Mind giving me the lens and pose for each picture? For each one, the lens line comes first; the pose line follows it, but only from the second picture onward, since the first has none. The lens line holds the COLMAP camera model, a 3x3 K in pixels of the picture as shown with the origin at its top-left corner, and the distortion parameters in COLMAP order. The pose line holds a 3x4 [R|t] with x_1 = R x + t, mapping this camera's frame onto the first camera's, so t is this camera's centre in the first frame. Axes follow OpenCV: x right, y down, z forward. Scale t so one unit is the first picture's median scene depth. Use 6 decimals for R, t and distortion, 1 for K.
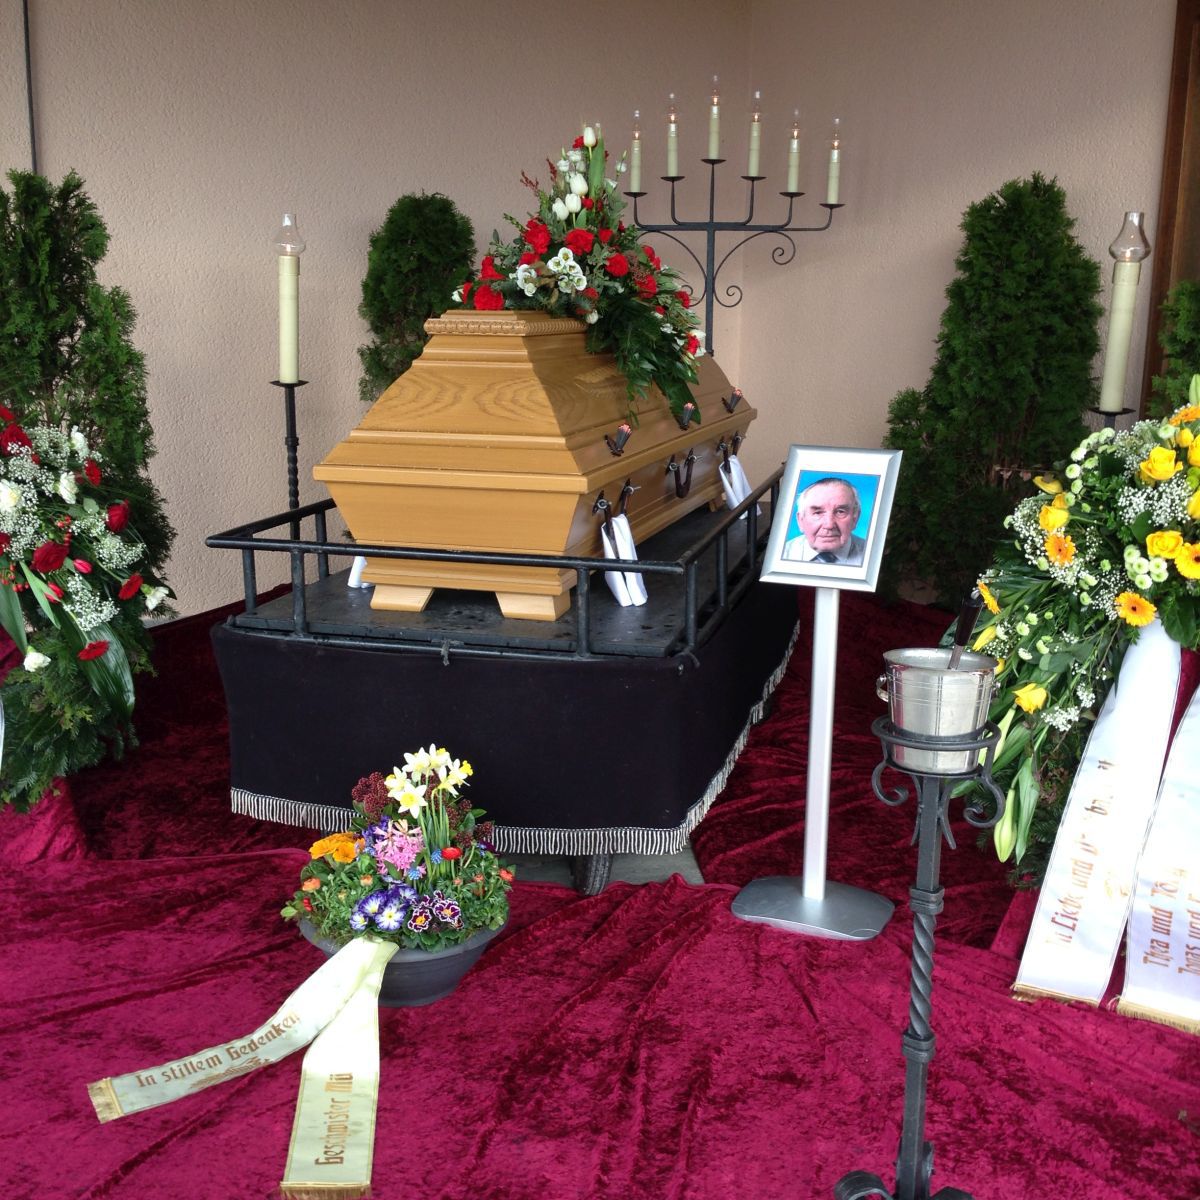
lens RADIAL K [[1516.9, 0, 646.6], [0, 1516.9, 642.1], [0, 0, 1]] dist [0.078194, -0.023956]
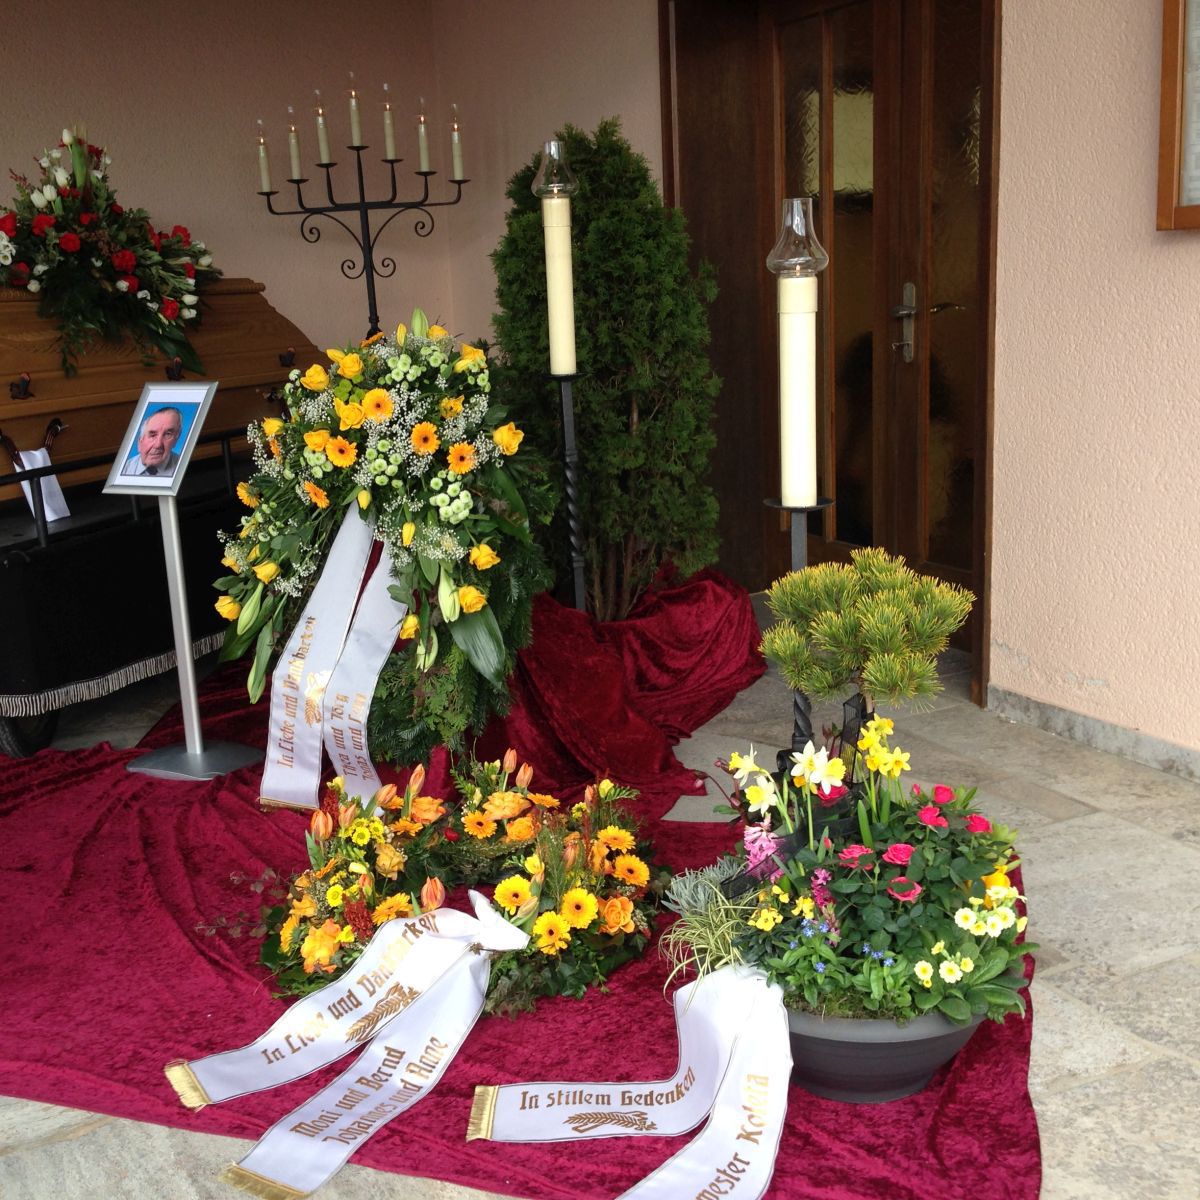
lens RADIAL K [[1519.8, 0, 634.7], [0, 1519.8, 643.4], [0, 0, 1]] dist [0.067906, 0.046472]
pose [[0.995408, -0.044039, -0.084986, 0.597870], [0.044886, 0.998959, 0.008080, 0.089857], [0.084542, -0.011858, 0.996349, -0.203121]]
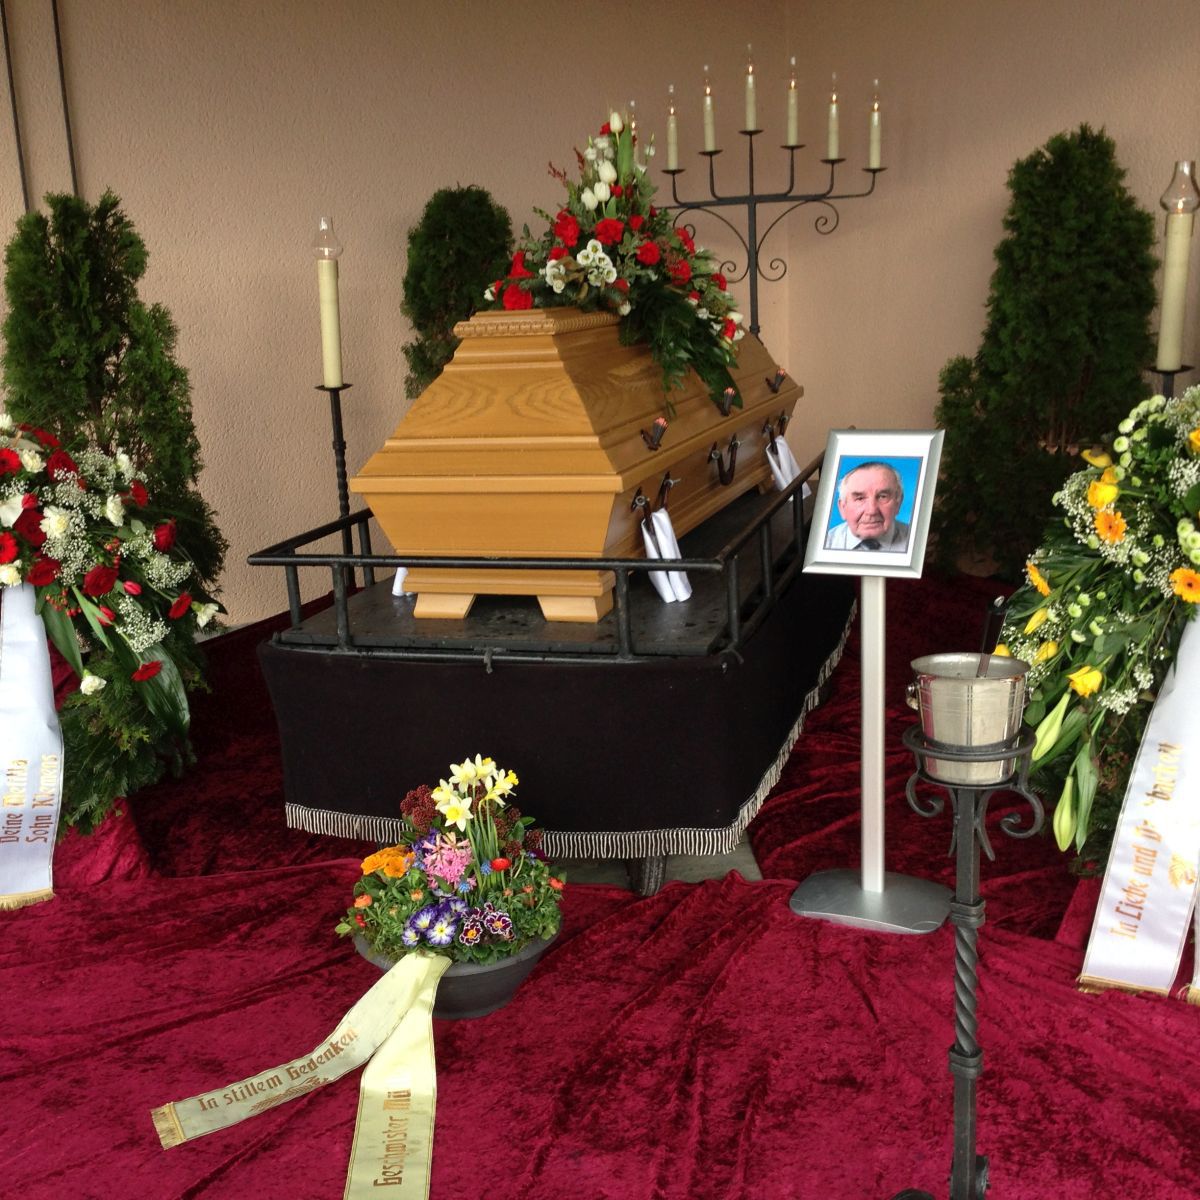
lens RADIAL K [[1519.8, 0, 634.7], [0, 1519.8, 643.4], [0, 0, 1]] dist [0.067906, 0.046472]
pose [[0.997127, -0.047035, -0.059381, 0.022489], [0.048284, 0.998638, 0.019790, -0.018693], [0.058369, -0.022600, 0.998039, 0.011577]]
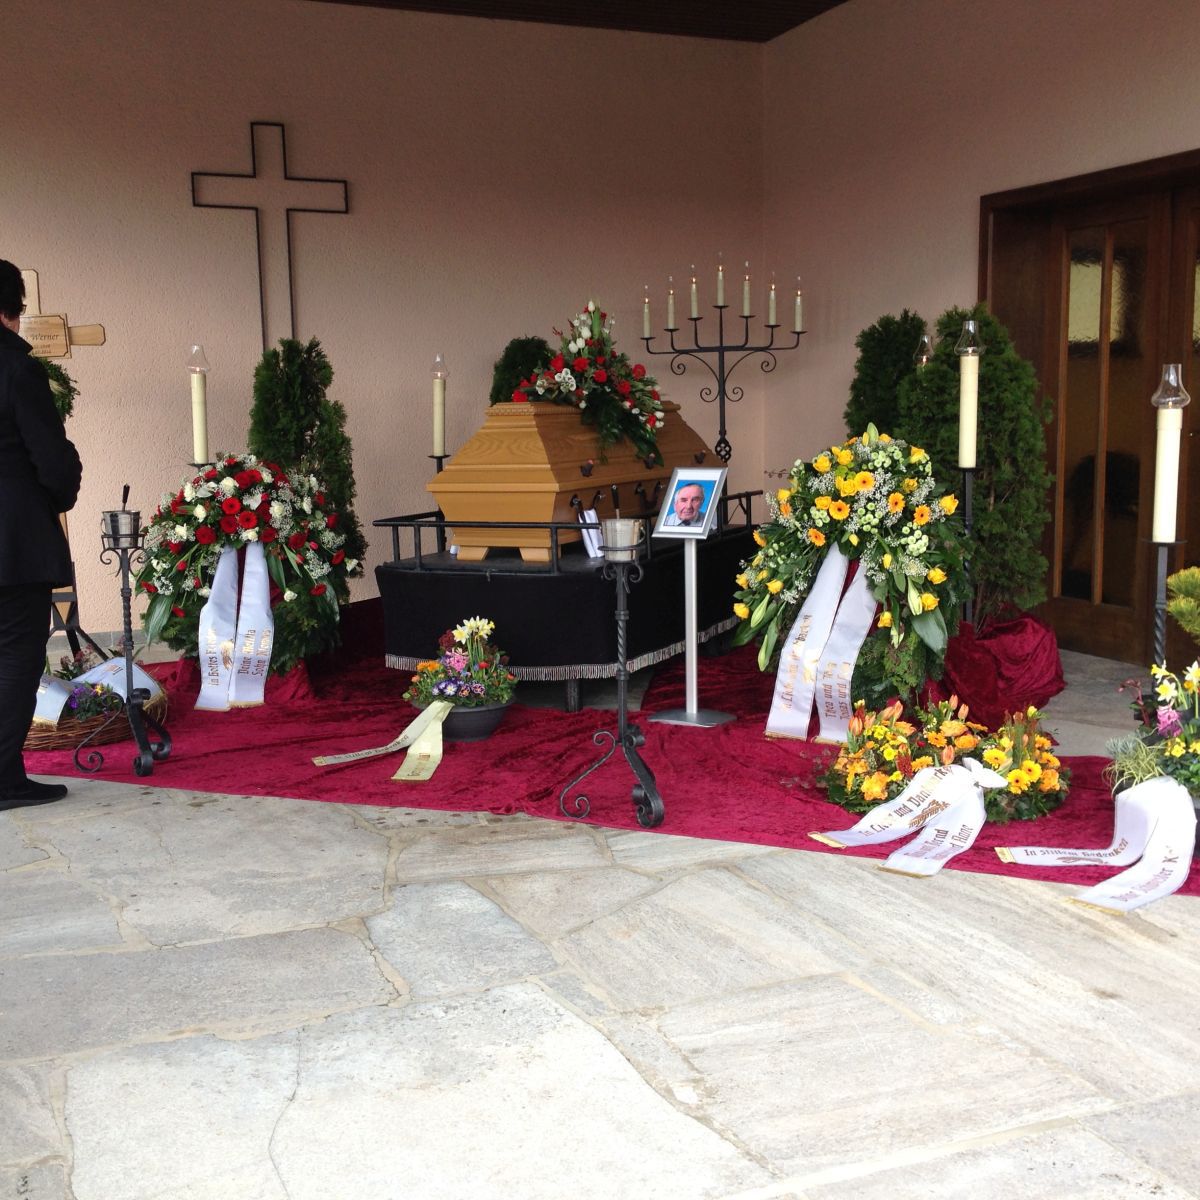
lens RADIAL K [[1530.0, 0, 623.2], [0, 1530.0, 643.6], [0, 0, 1]] dist [0.072316, 0.044457]
pose [[0.987458, -0.009726, -0.157584, 0.336488], [-0.001851, 0.997319, -0.073155, 0.231026], [0.157873, 0.072529, 0.984792, -0.875190]]
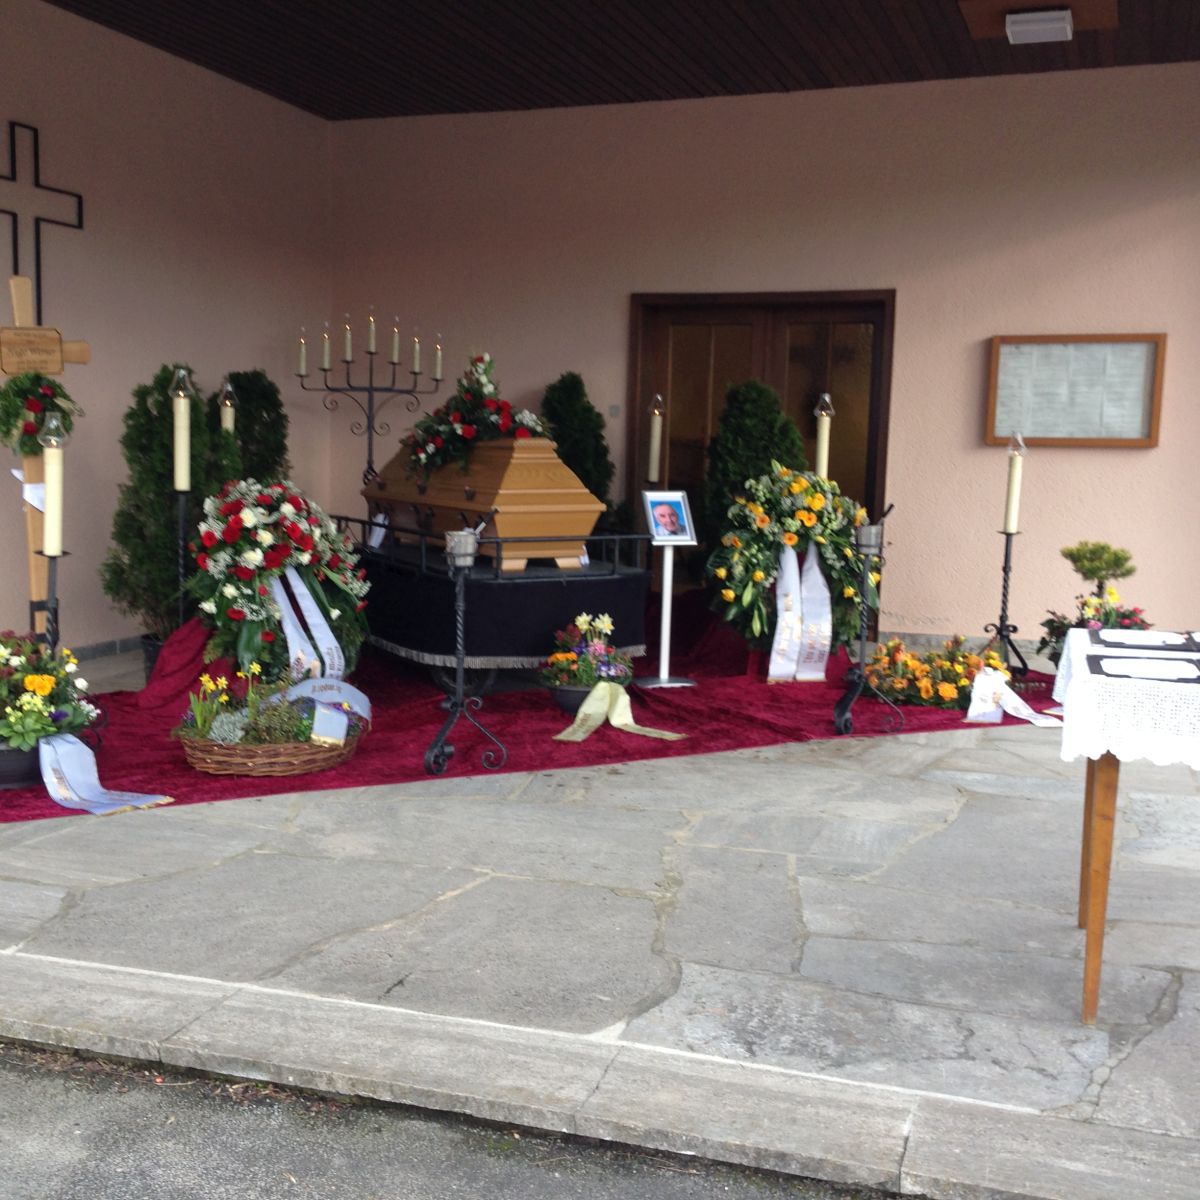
lens RADIAL K [[1626.7, 0, 605.7], [0, 1626.7, 543.8], [0, 0, 1]] dist [0.234234, -0.247386]
pose [[0.740003, -0.051367, 0.670640, -1.724301], [0.151066, 0.984299, -0.091298, 0.185526], [-0.655420, 0.168872, 0.736143, -0.874164]]
